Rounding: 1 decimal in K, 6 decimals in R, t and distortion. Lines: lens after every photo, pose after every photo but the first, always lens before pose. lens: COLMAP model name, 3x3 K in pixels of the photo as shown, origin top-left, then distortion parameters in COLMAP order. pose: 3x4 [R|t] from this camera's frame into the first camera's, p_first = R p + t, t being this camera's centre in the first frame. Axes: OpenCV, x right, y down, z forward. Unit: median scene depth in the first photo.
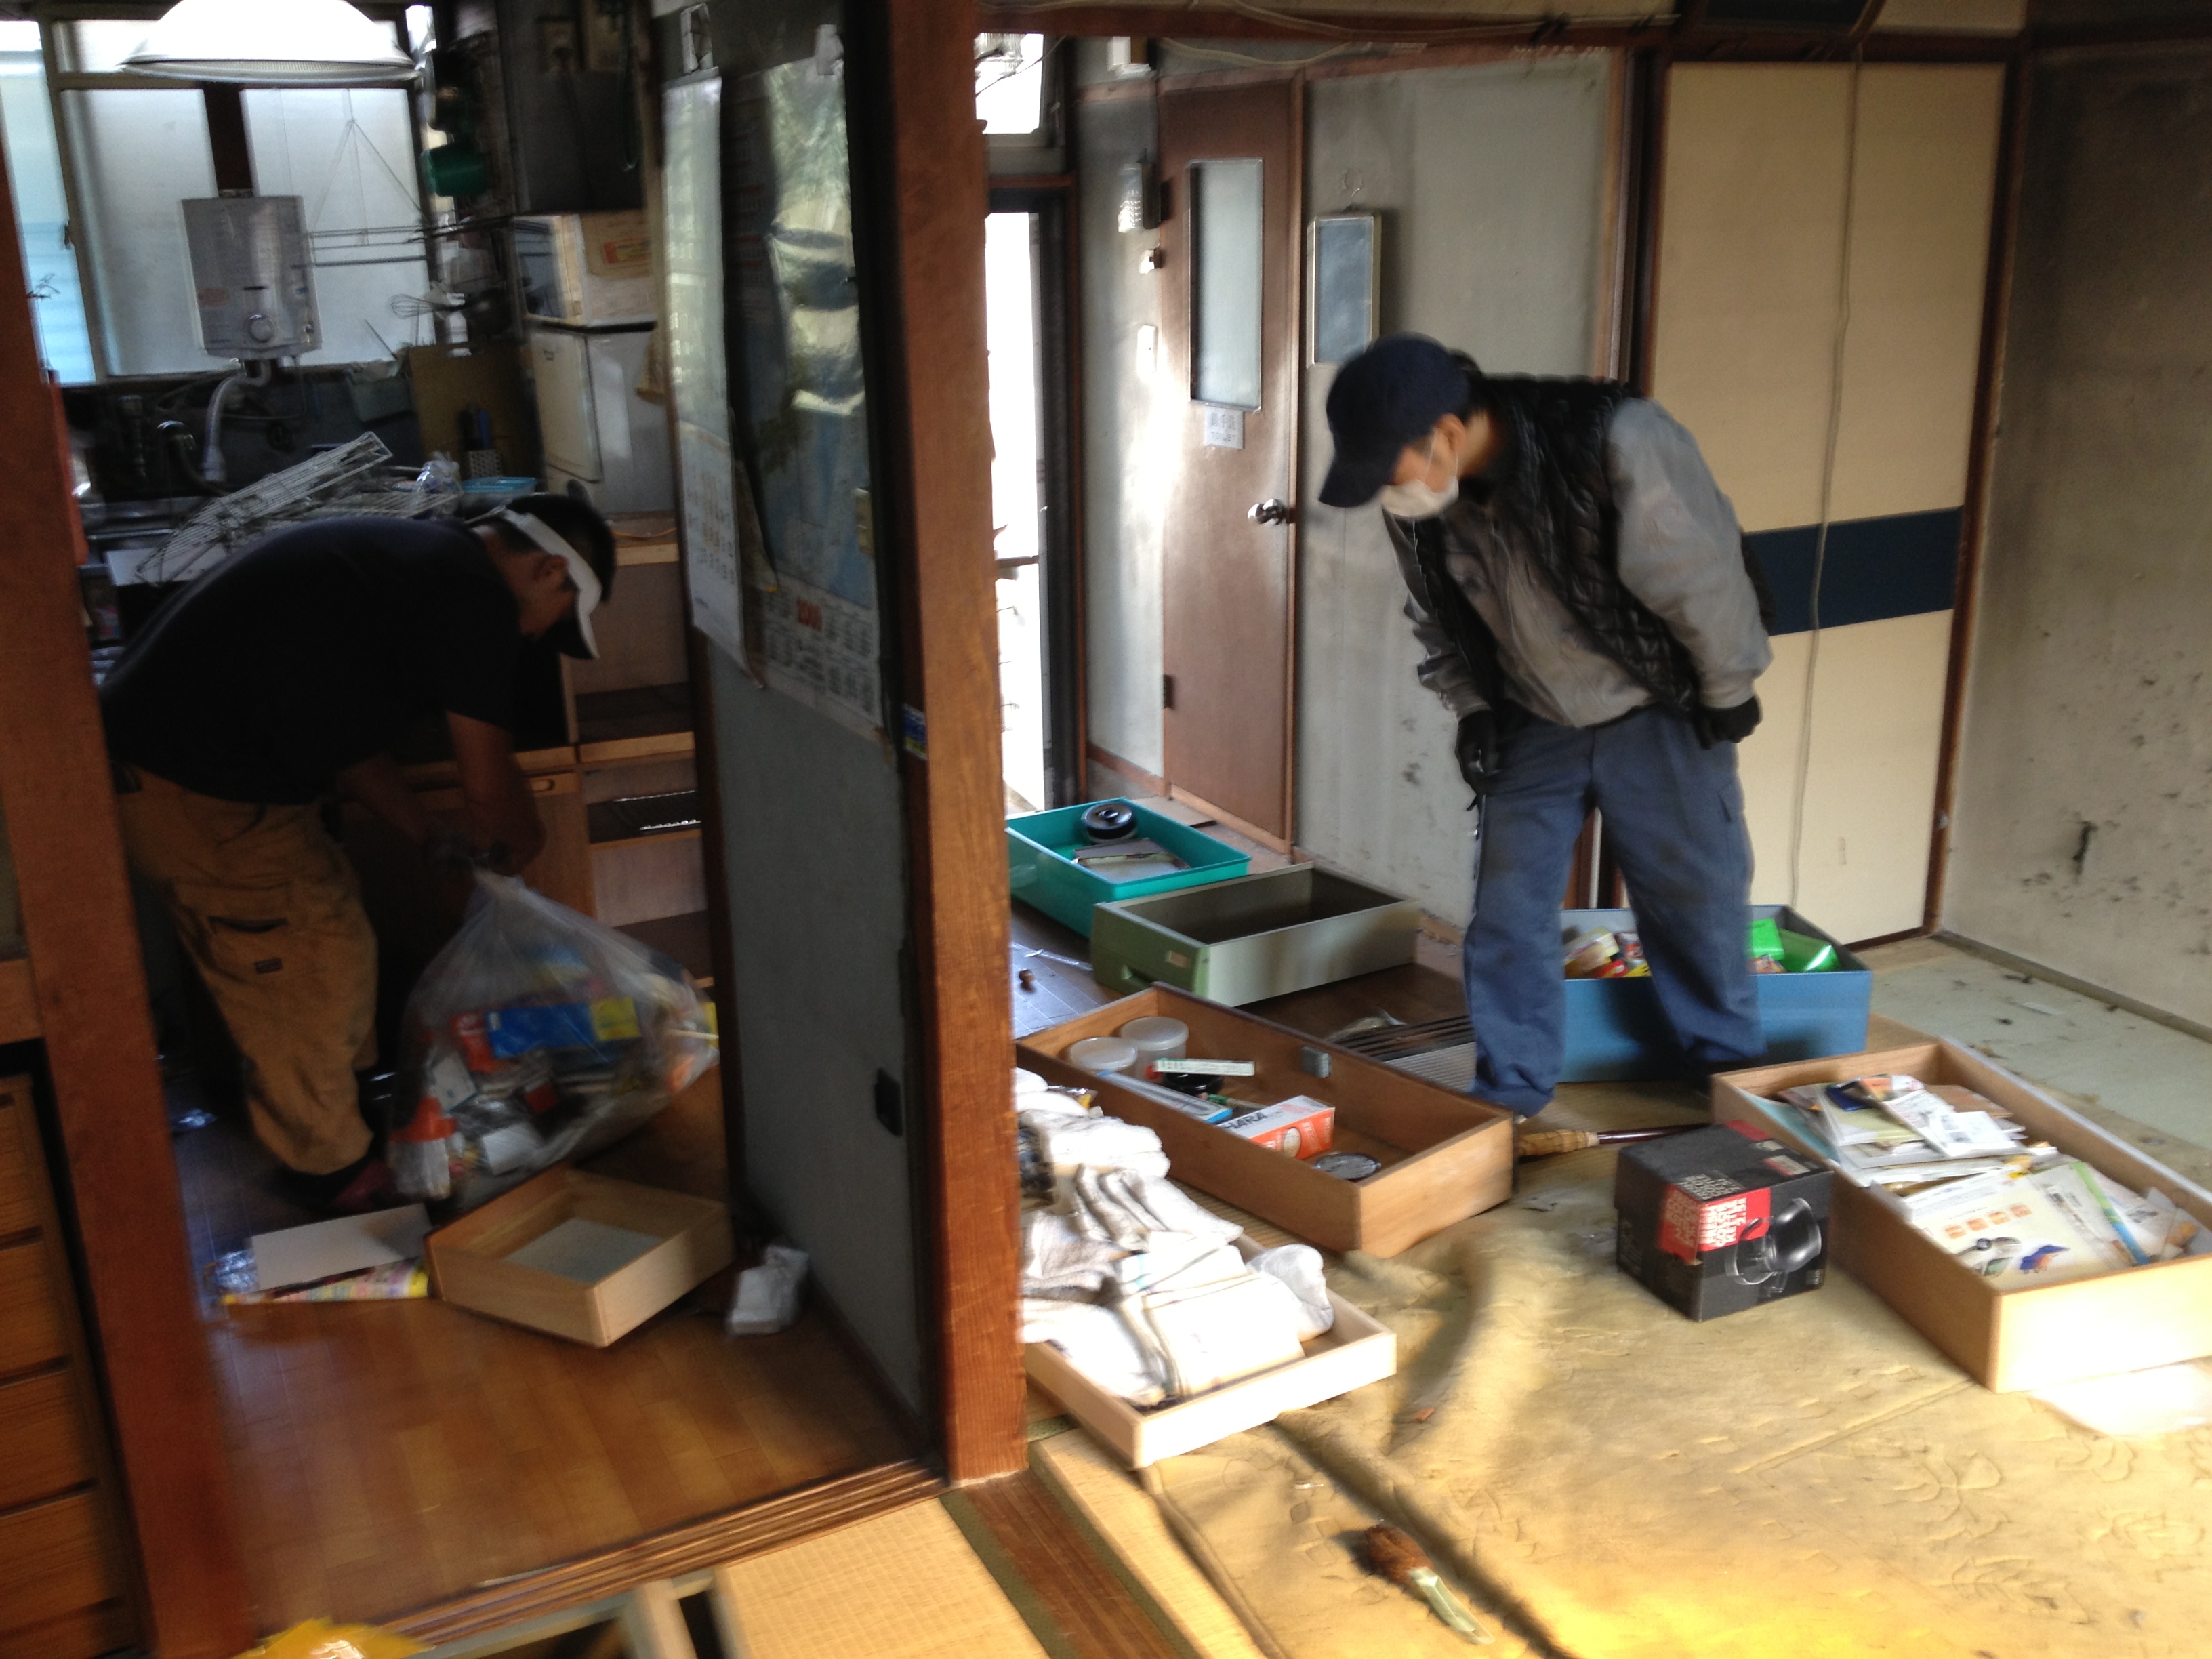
lens RADIAL K [[2240.9, 0, 1109.2], [0, 2240.9, 841.5], [0, 0, 1]] dist [0.156730, -0.312214]
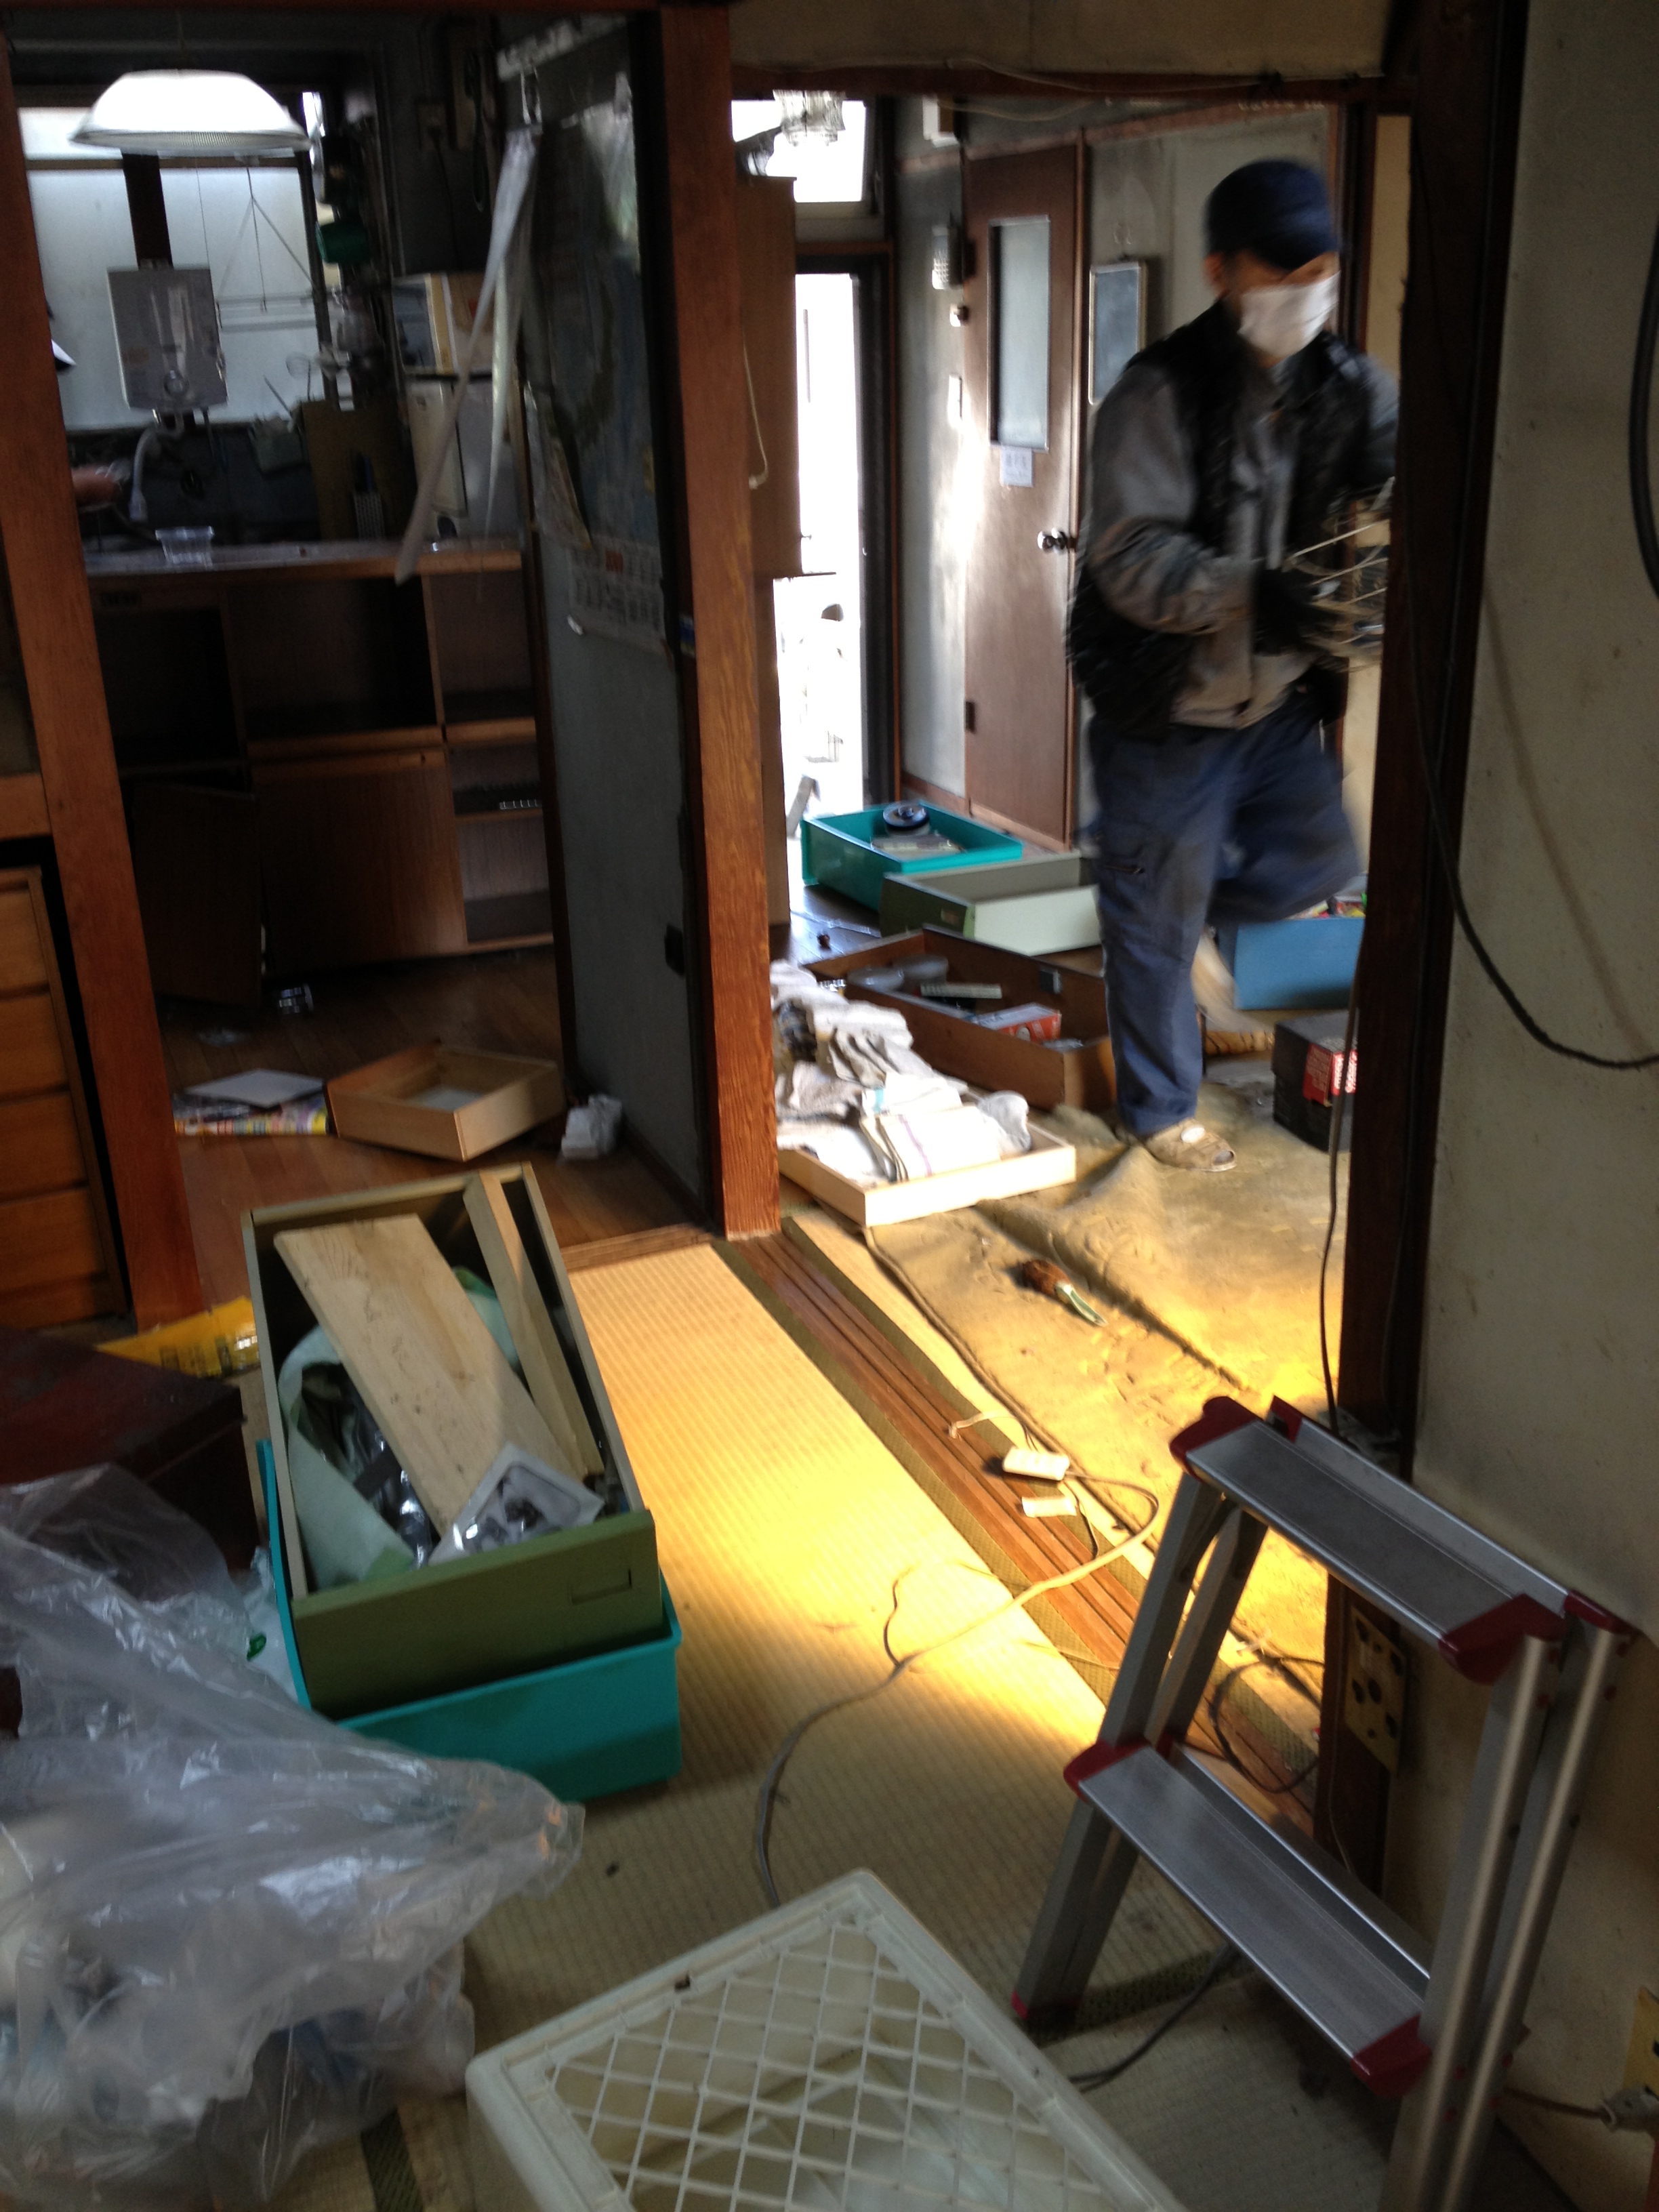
lens RADIAL K [[2240.9, 0, 829.5], [0, 2240.9, 1106.0], [0, 0, 1]] dist [0.156730, -0.312214]
pose [[0.997435, 0.014961, -0.069994, 0.048281], [-0.010712, 0.998099, 0.060694, 0.075849], [0.070769, -0.059788, 0.995699, -0.165131]]
